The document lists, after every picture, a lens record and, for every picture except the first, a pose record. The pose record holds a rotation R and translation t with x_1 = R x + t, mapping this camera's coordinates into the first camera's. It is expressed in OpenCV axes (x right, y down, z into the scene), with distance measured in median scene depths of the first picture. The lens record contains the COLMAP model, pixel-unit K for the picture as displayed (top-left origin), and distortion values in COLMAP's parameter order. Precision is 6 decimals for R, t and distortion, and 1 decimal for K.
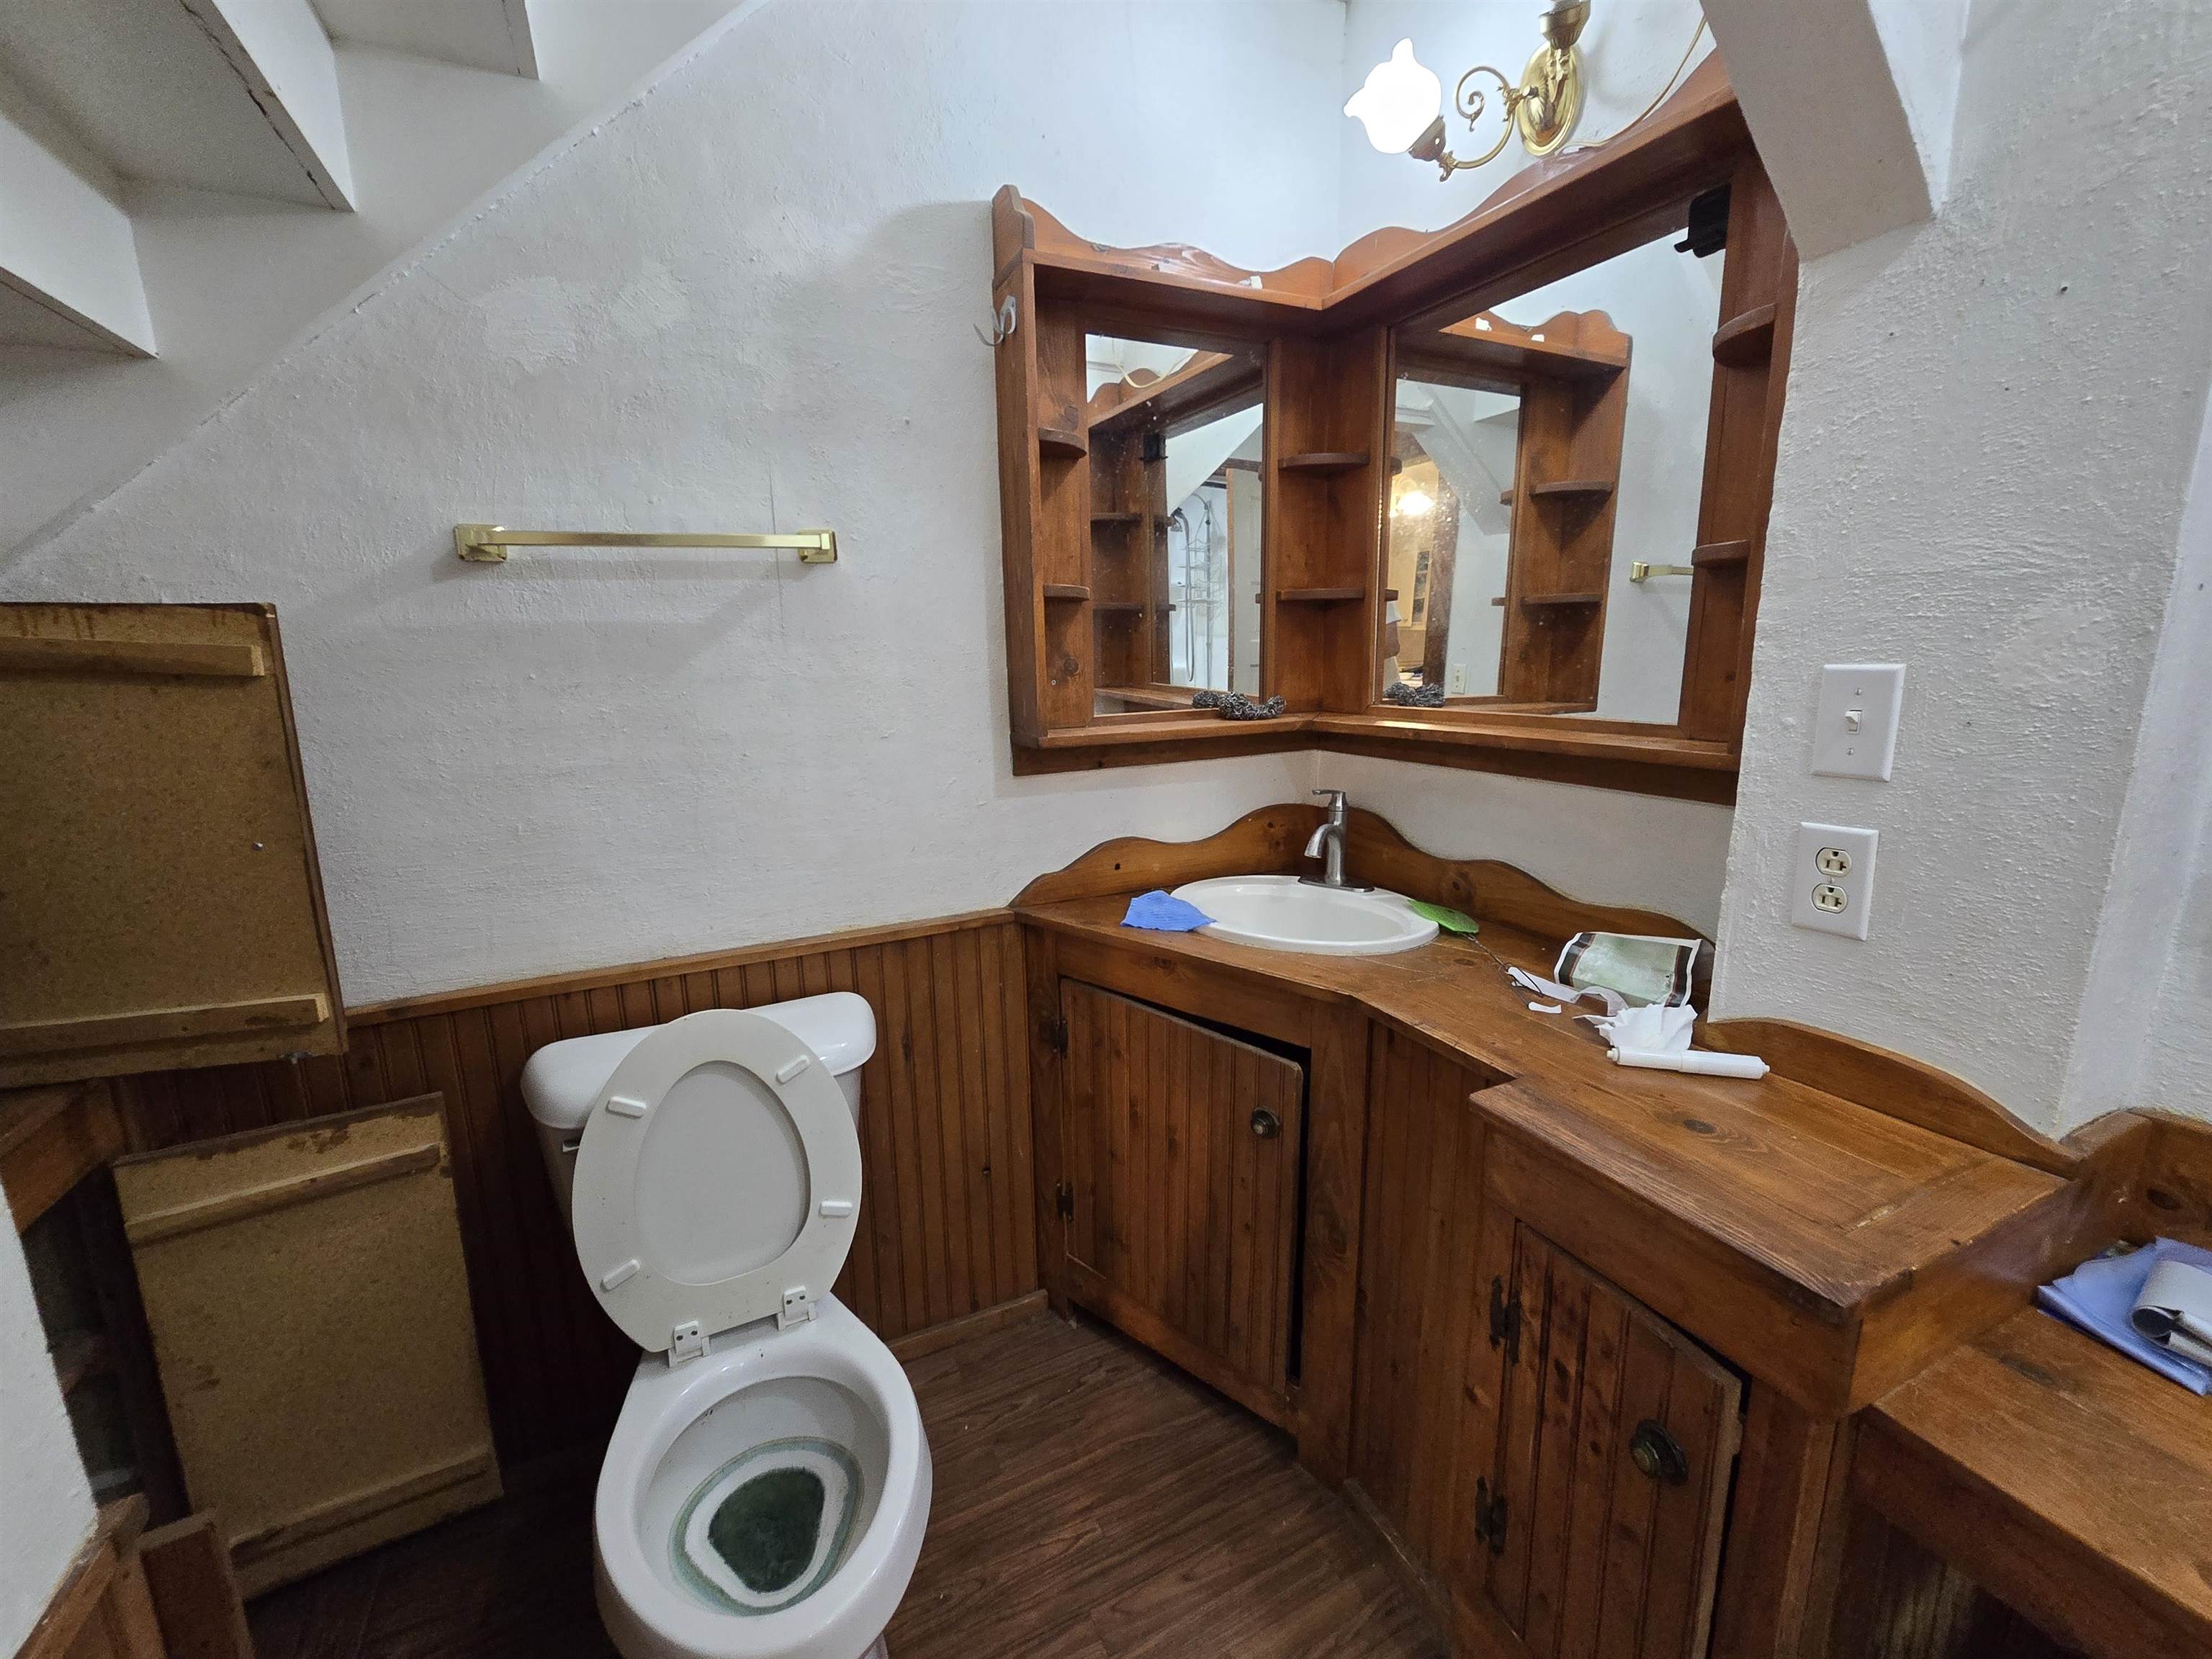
lens RADIAL K [[894.9, 0, 1106.0], [0, 894.9, 829.5], [0, 0, 1]] dist [-0.001021, -0.000914]
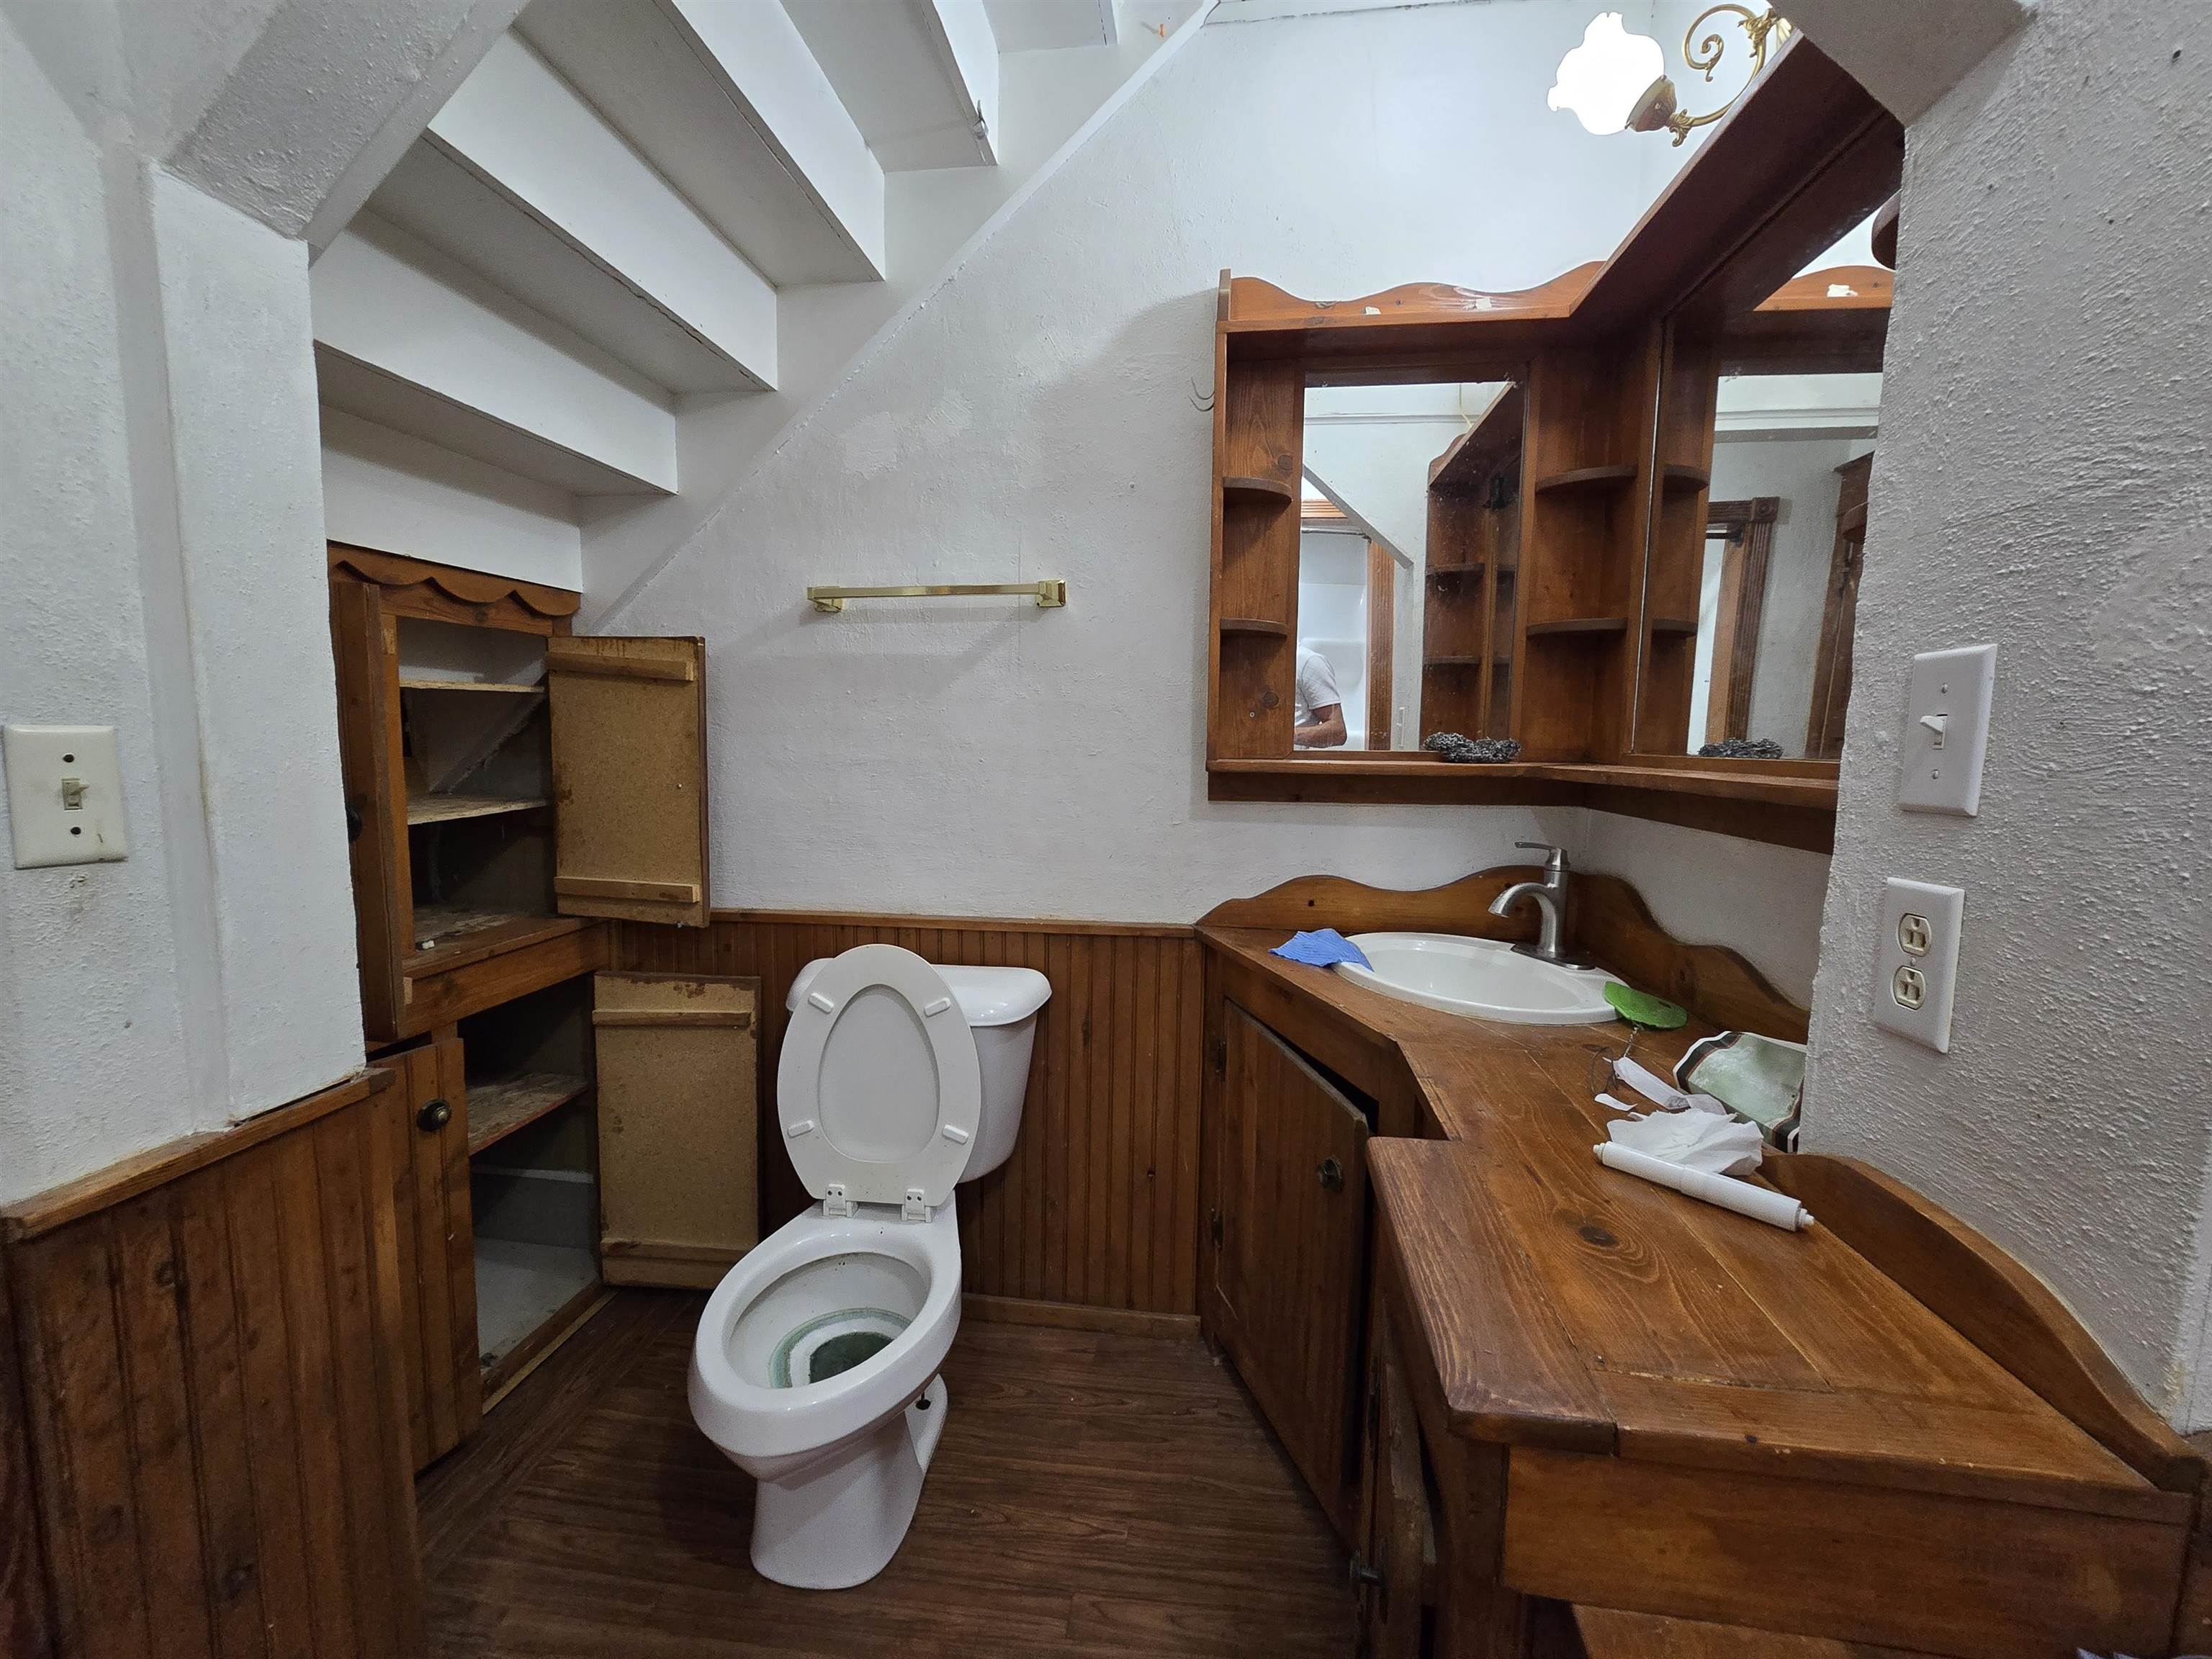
lens RADIAL K [[888.8, 0, 1106.0], [0, 888.8, 829.5], [0, 0, 1]] dist [-0.001996, 0.000765]
pose [[0.843412, 0.091237, -0.529464, 0.454463], [-0.137003, 0.989419, -0.047744, 0.052722], [0.519506, 0.112806, 0.846988, 0.059578]]
